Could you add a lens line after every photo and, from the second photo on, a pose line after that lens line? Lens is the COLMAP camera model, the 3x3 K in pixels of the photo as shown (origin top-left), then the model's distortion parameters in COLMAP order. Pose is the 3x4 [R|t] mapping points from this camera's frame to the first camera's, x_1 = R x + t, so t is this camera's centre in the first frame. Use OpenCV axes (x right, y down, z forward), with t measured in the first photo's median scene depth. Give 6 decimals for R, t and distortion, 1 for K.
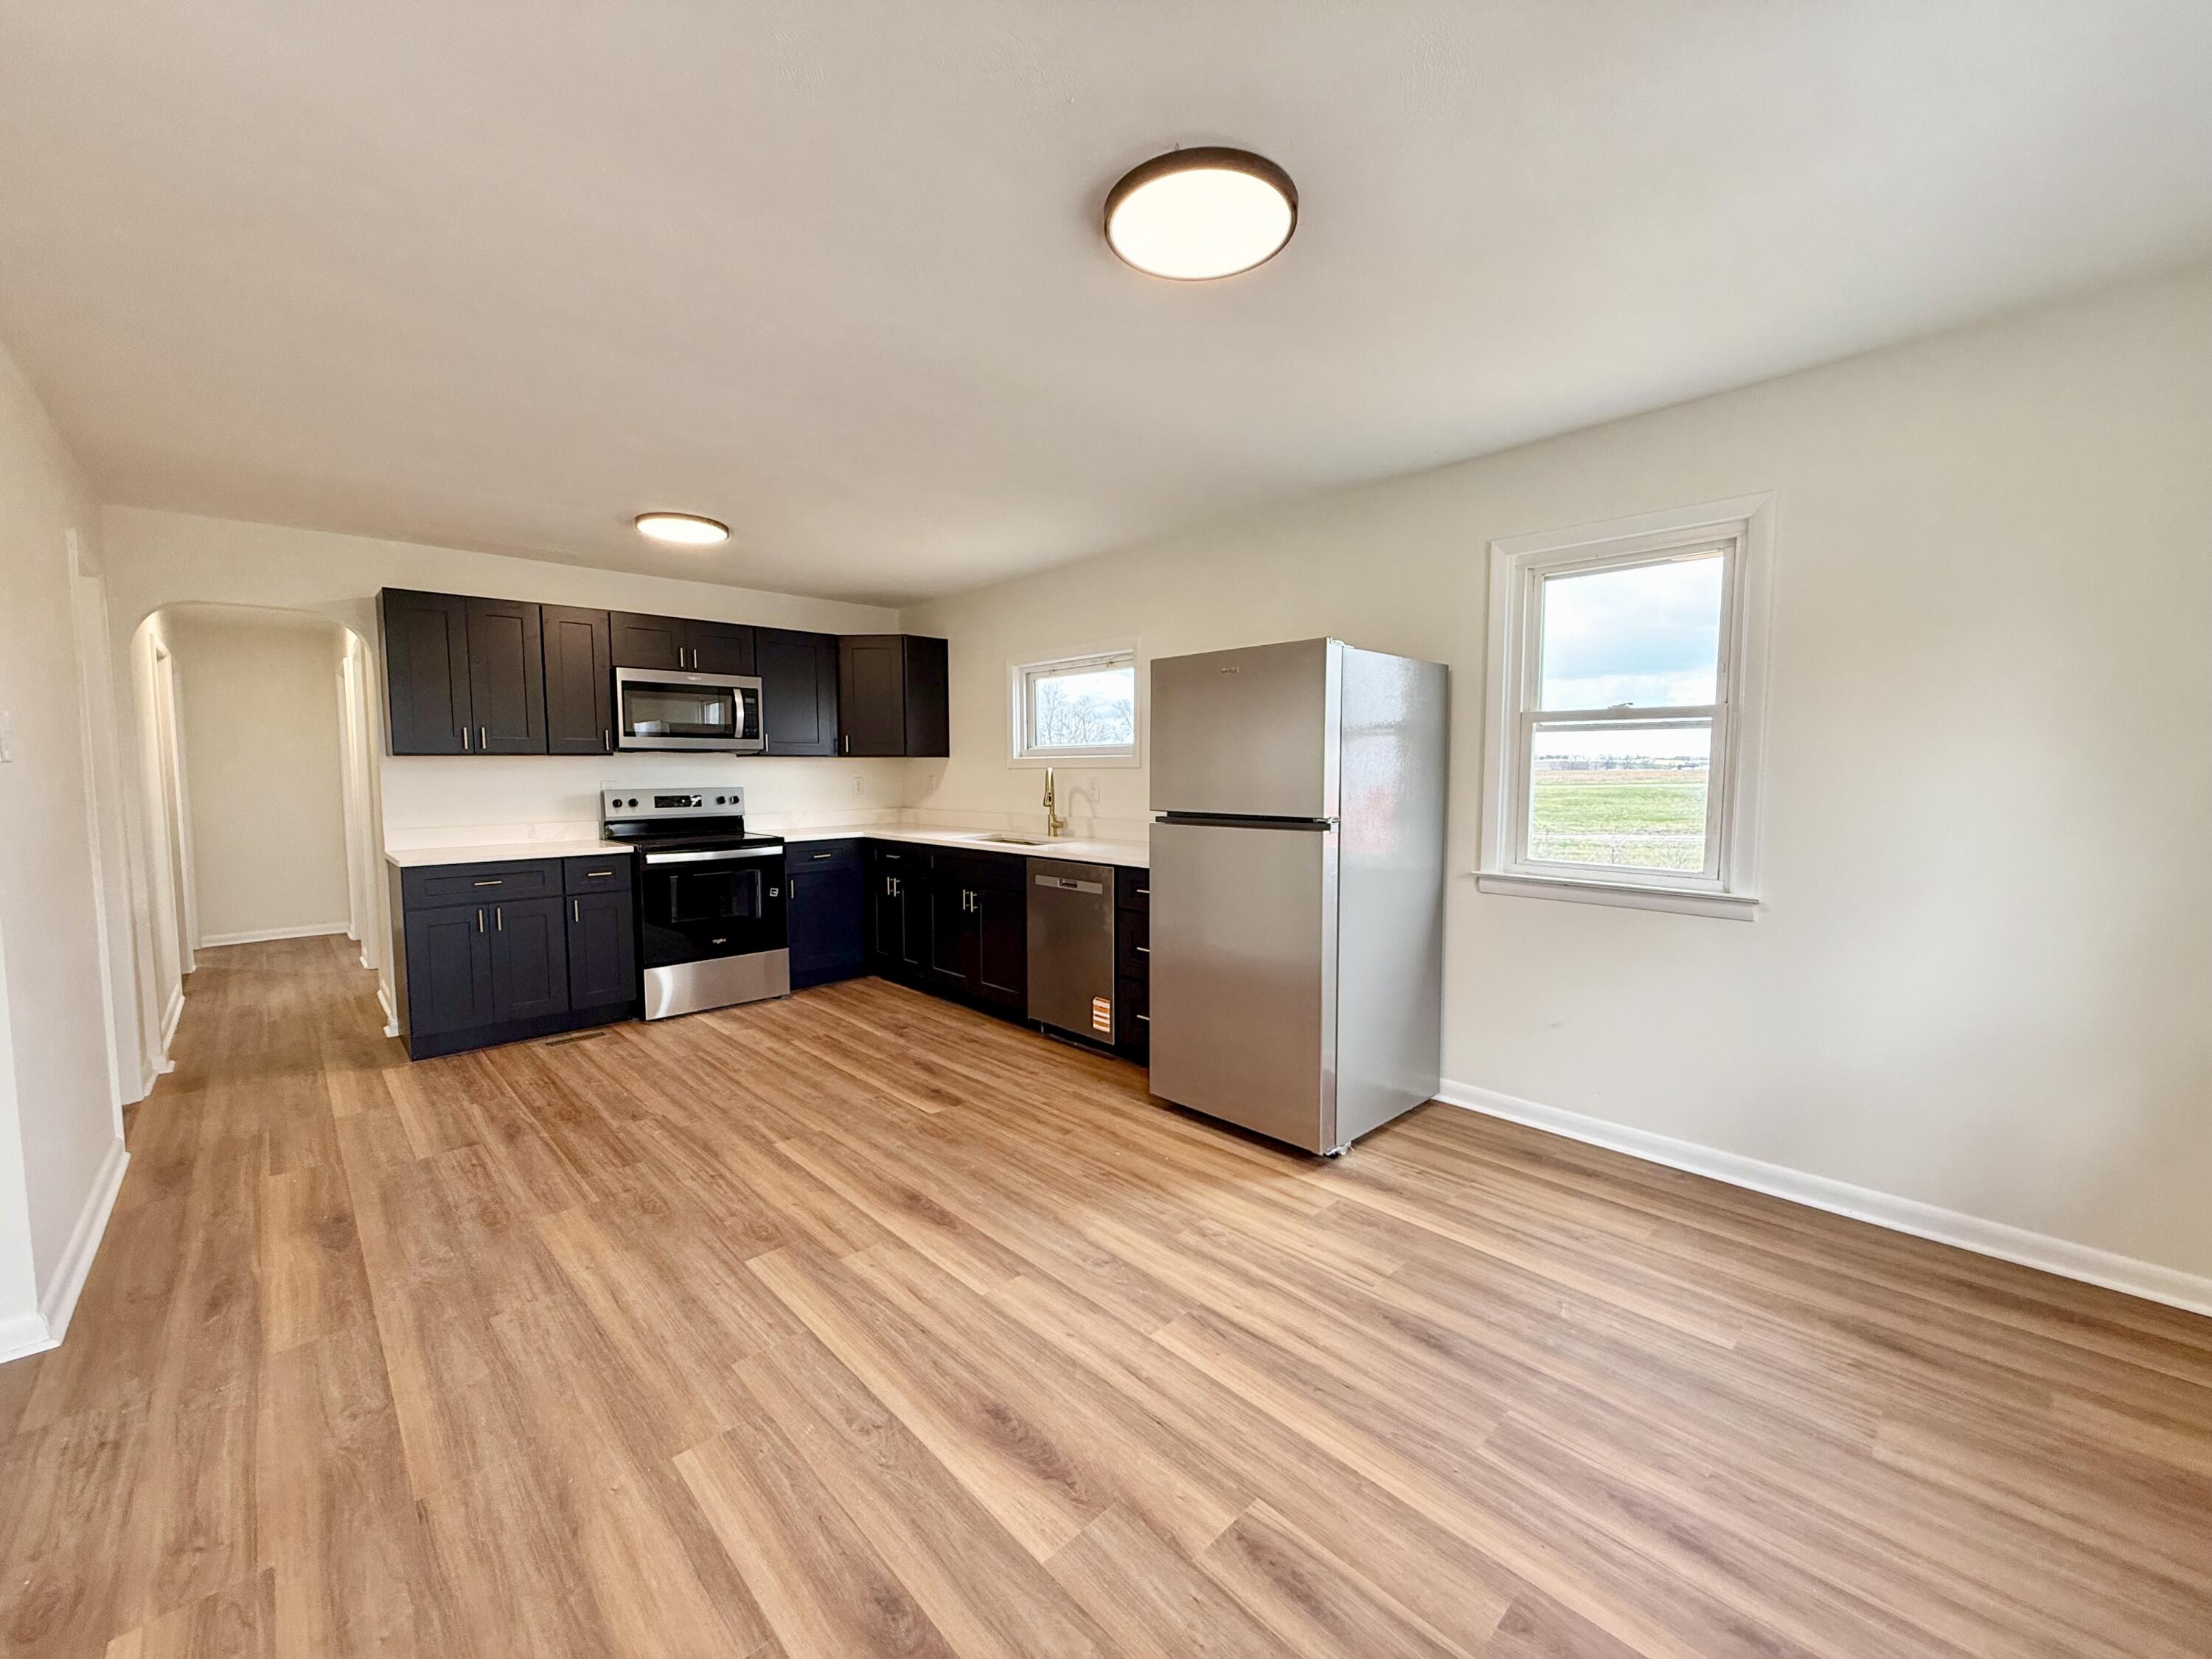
lens RADIAL K [[878.7, 0, 1103.5], [0, 878.7, 826.9], [0, 0, 1]] dist [-0.001575, 0.000003]
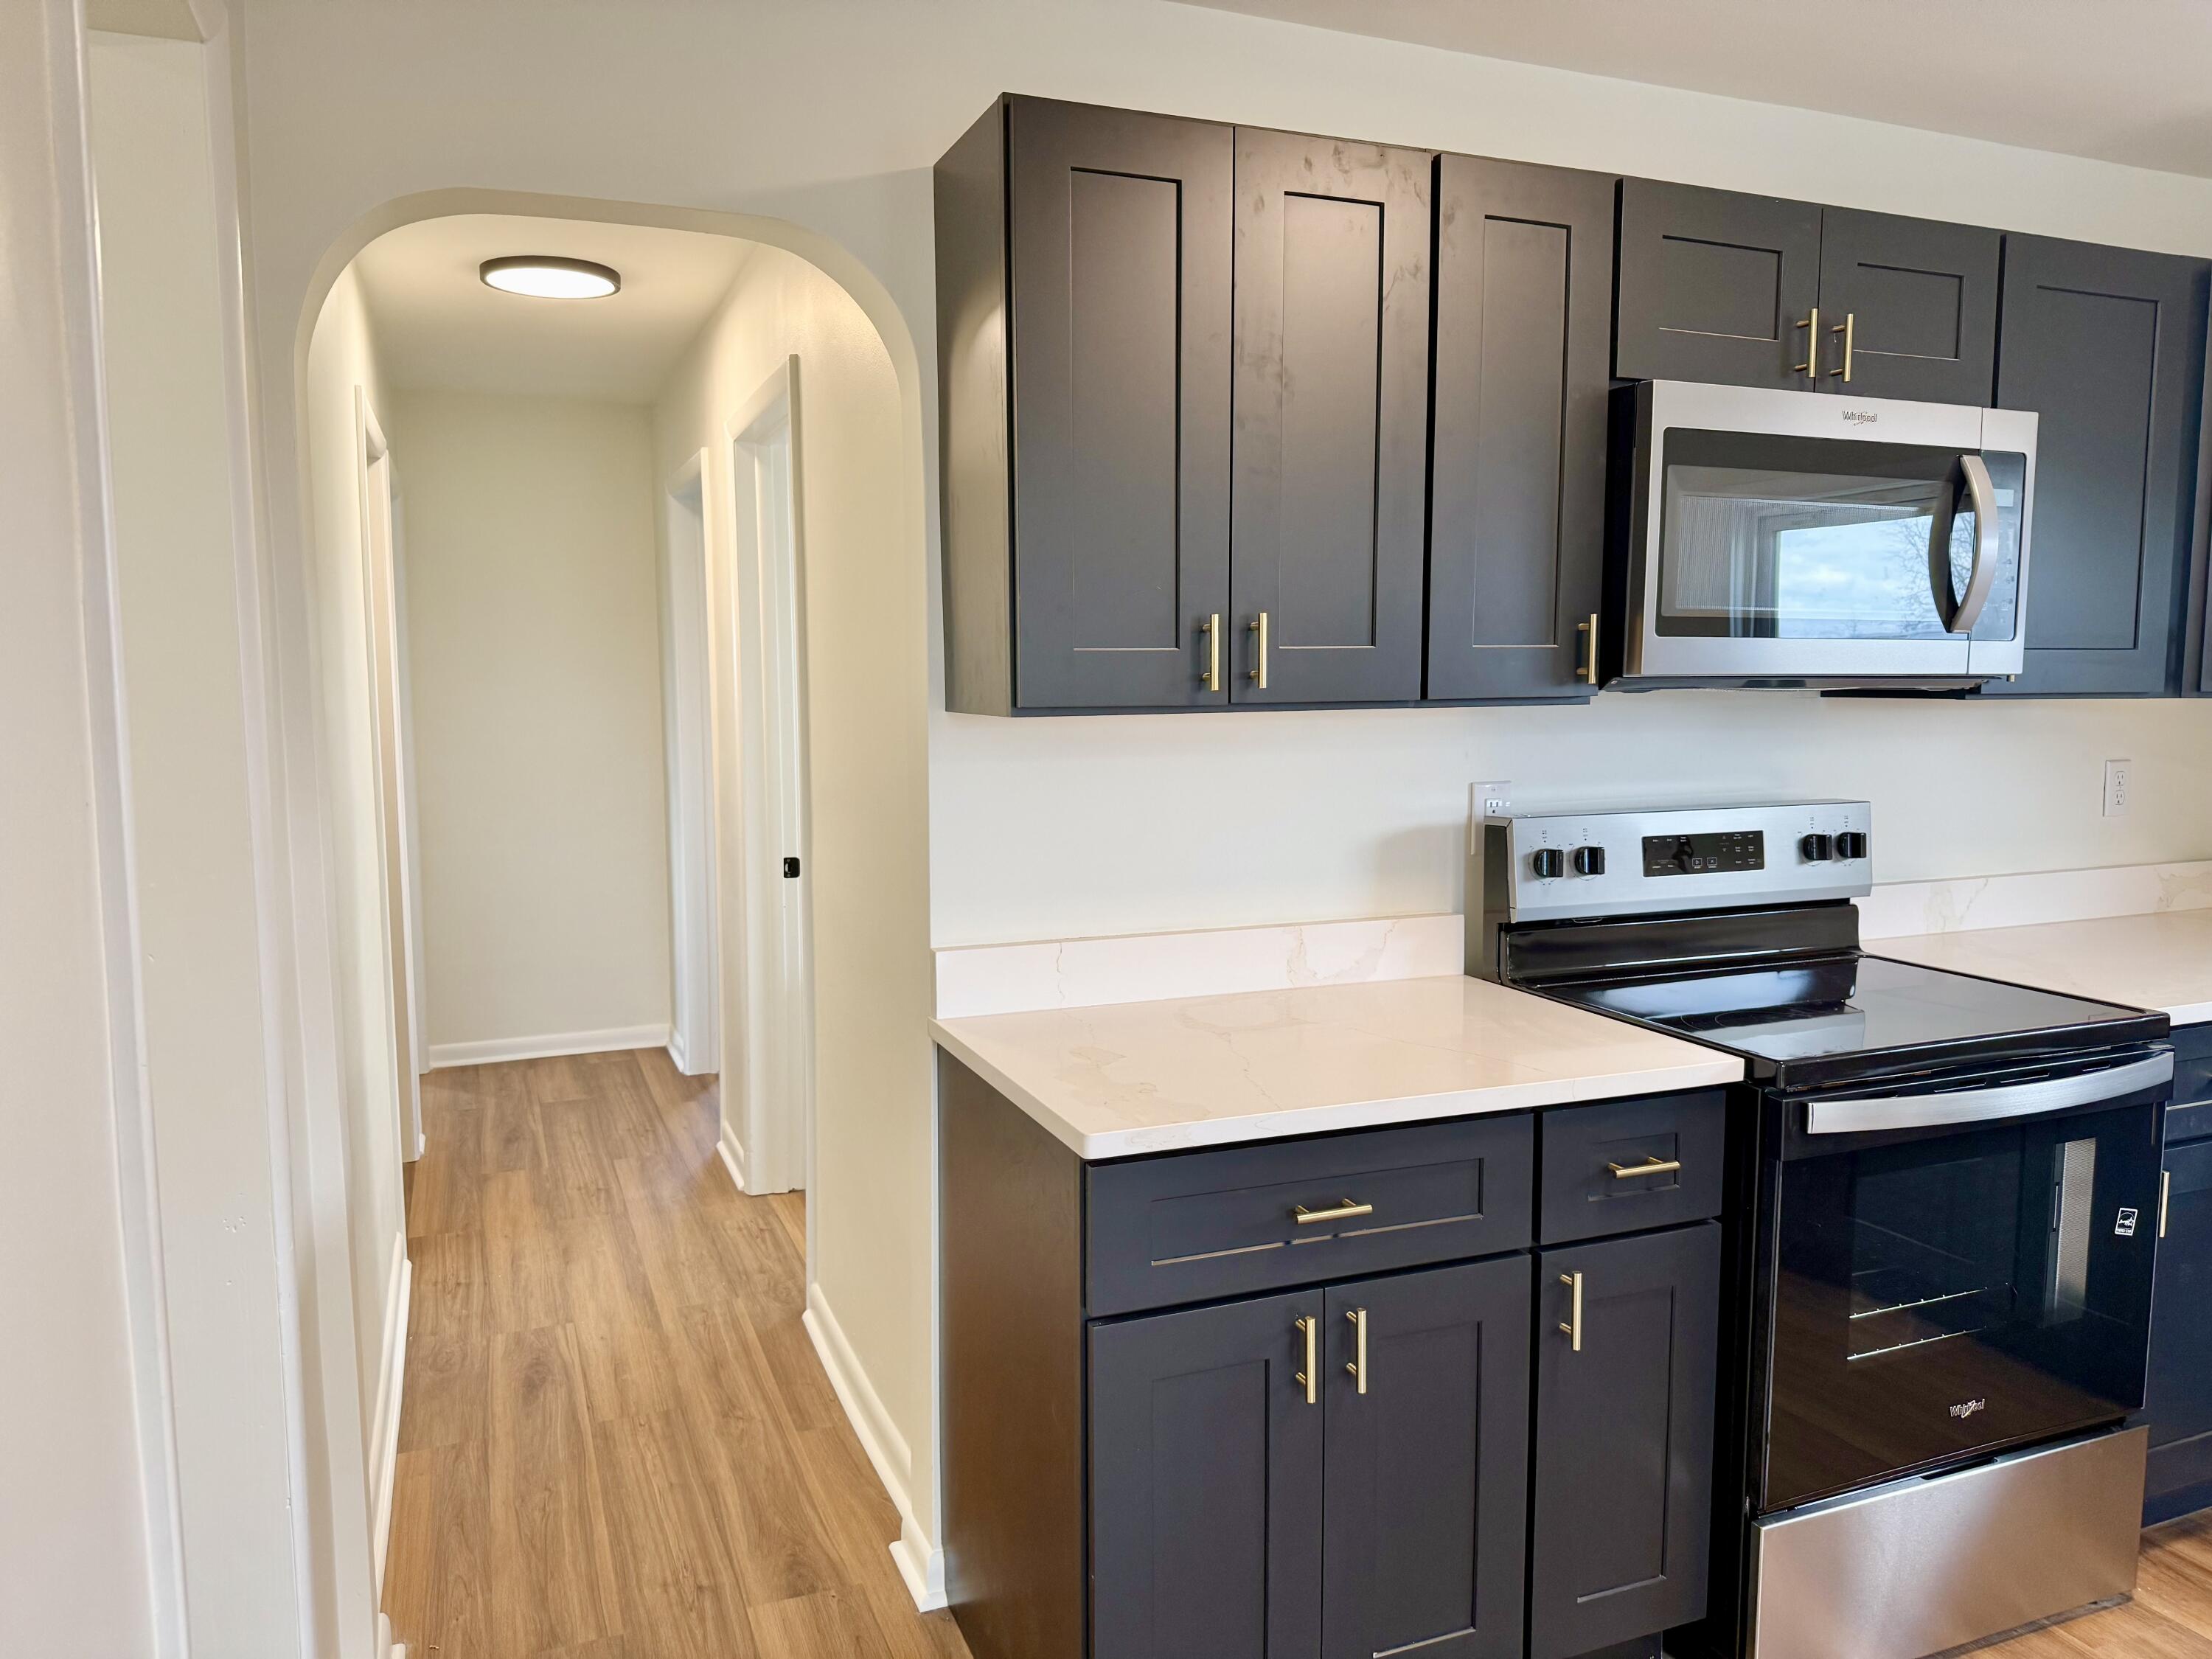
lens RADIAL K [[1542.9, 0, 1110.5], [0, 1542.9, 833.1], [0, 0, 1]] dist [0.105969, -0.162566]
pose [[0.928757, 0.039630, -0.368564, -0.494839], [-0.026457, 0.998820, 0.040729, -0.053958], [0.369743, -0.028076, 0.928710, 0.457353]]
